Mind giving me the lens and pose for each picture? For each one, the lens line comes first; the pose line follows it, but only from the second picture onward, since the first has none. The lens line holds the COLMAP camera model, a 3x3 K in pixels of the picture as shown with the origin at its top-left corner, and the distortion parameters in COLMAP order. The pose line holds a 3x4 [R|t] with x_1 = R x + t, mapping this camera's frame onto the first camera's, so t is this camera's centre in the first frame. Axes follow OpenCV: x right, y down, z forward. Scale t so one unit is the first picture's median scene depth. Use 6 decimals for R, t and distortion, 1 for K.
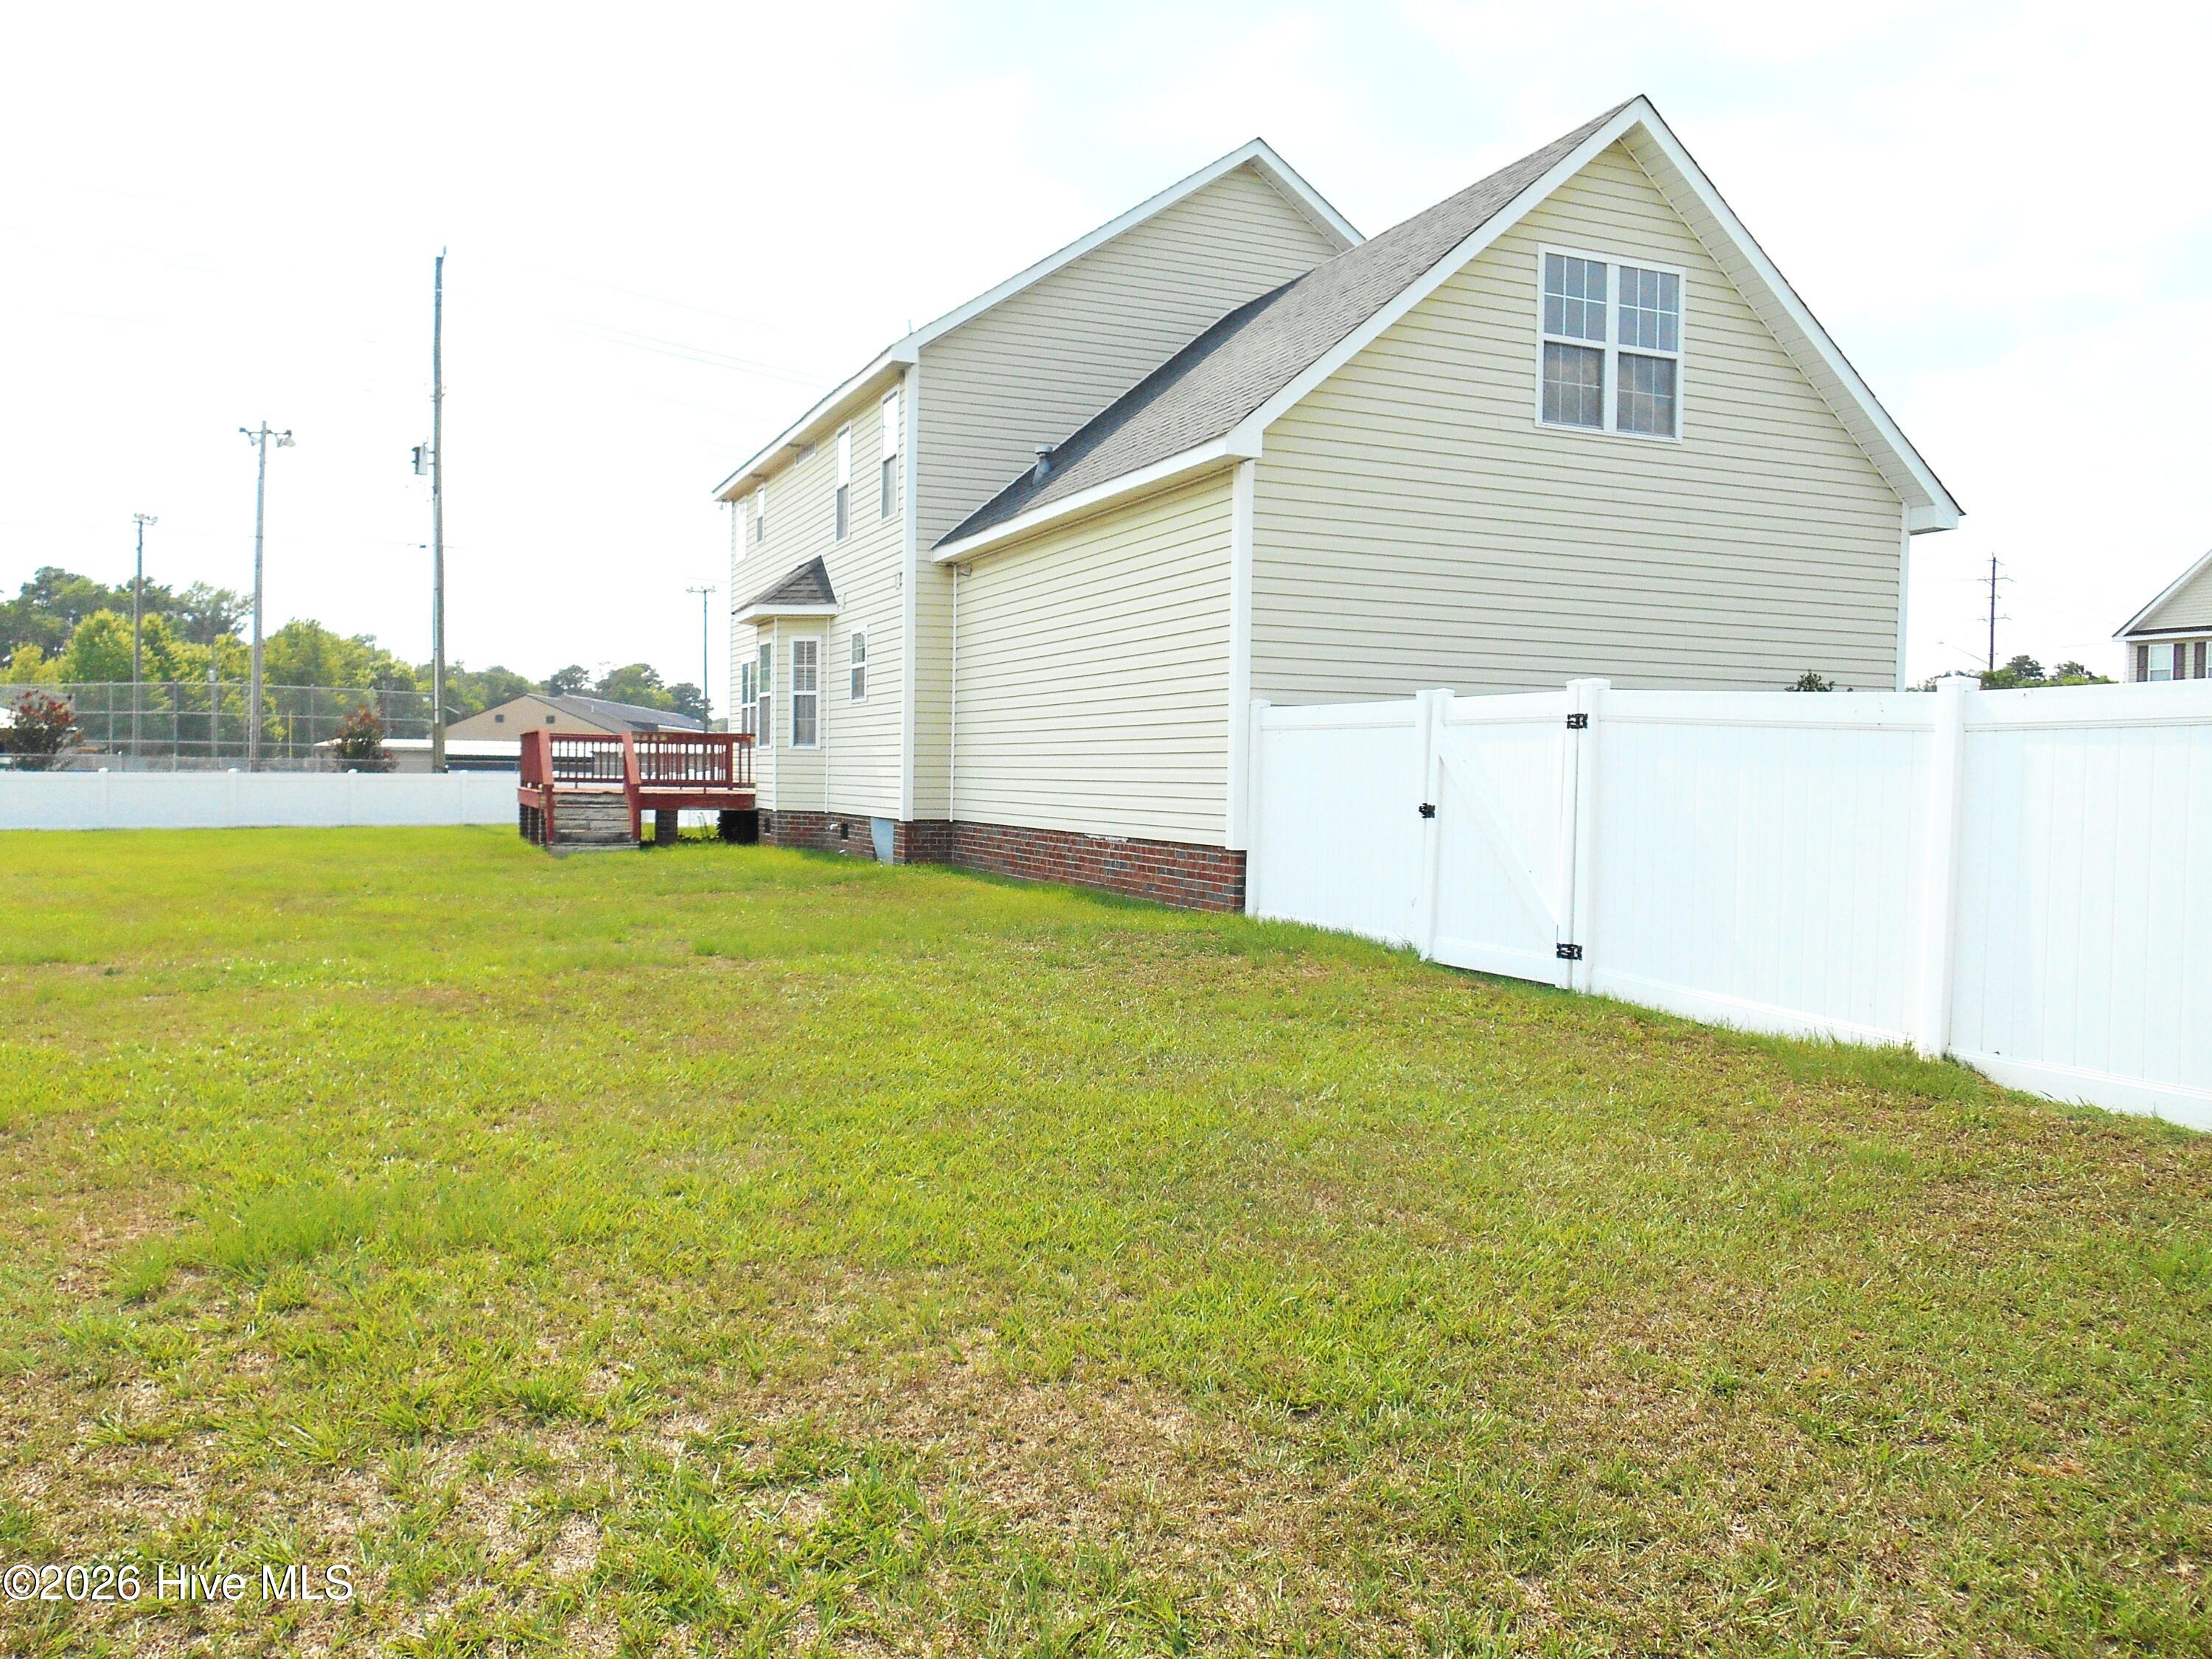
lens RADIAL K [[1680.0, 0, 1099.8], [0, 1680.0, 829.2], [0, 0, 1]] dist [-0.028542, -0.002690]
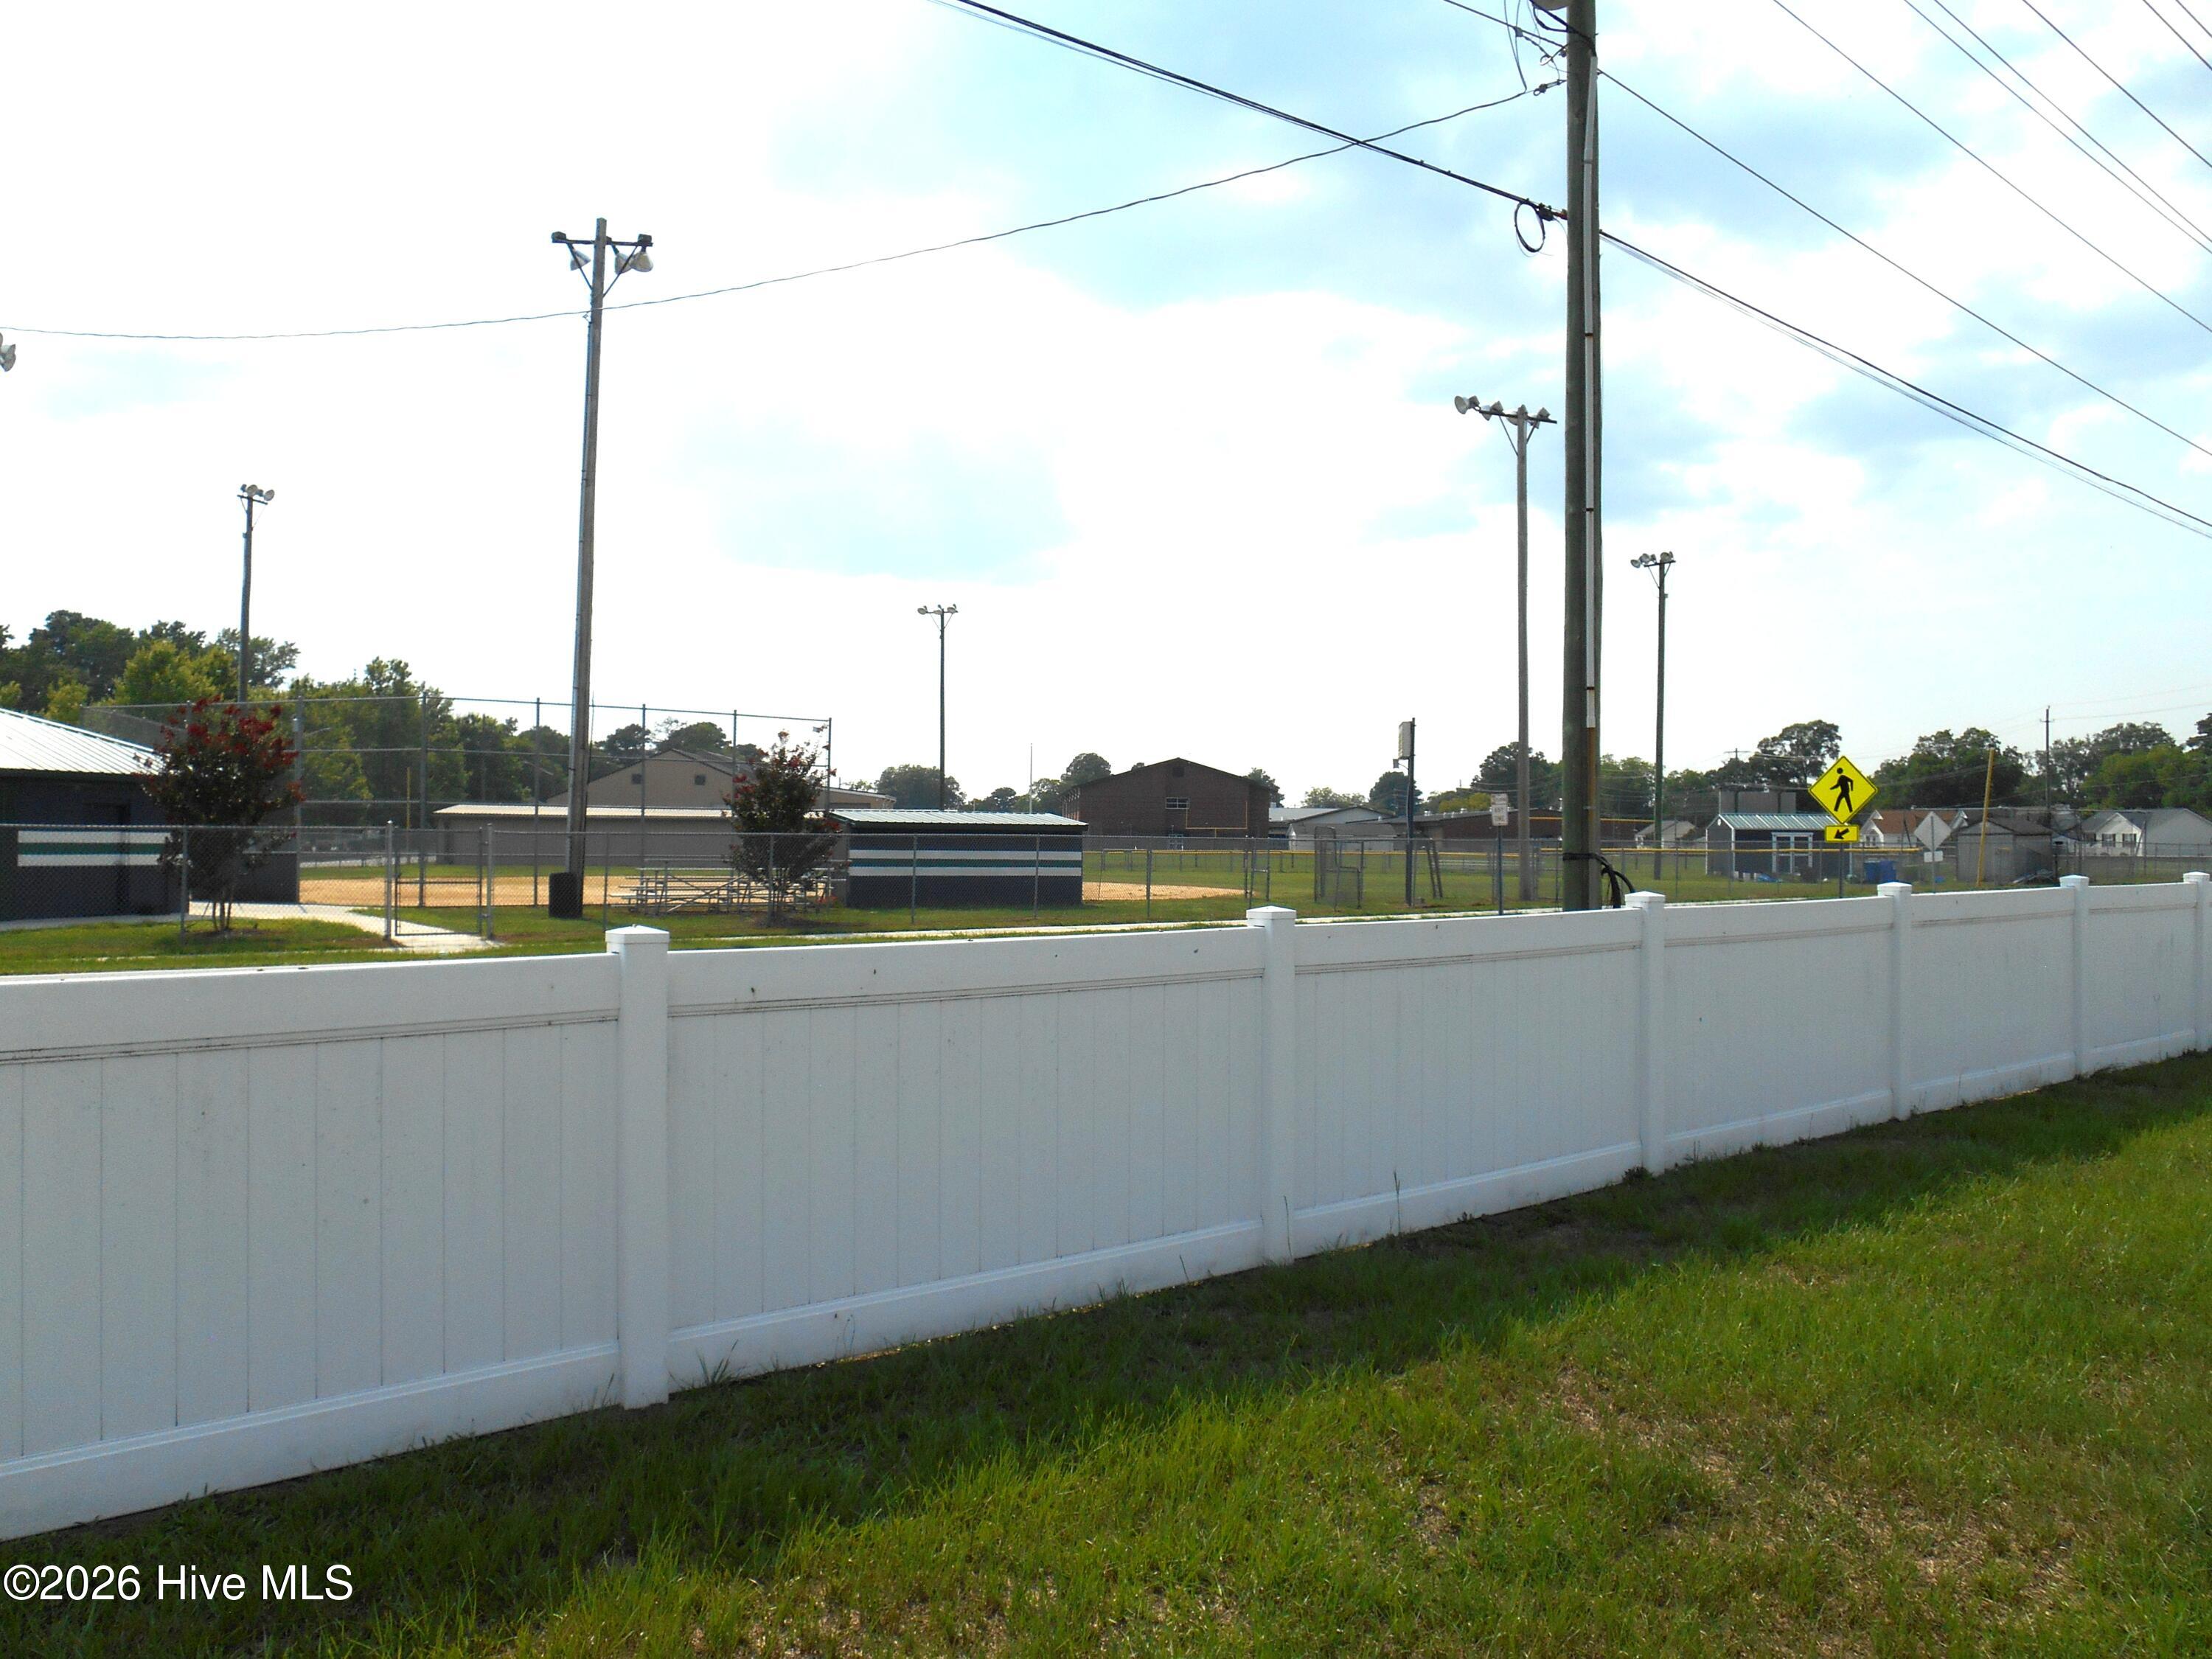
lens RADIAL K [[1675.2, 0, 1106.0], [0, 1675.2, 829.5], [0, 0, 1]] dist [0.003695, 0.001911]
pose [[0.999954, -0.008679, 0.004161, -0.092801], [0.008825, 0.999293, -0.036553, -0.005801], [-0.003841, 0.036588, 0.999323, 0.123583]]
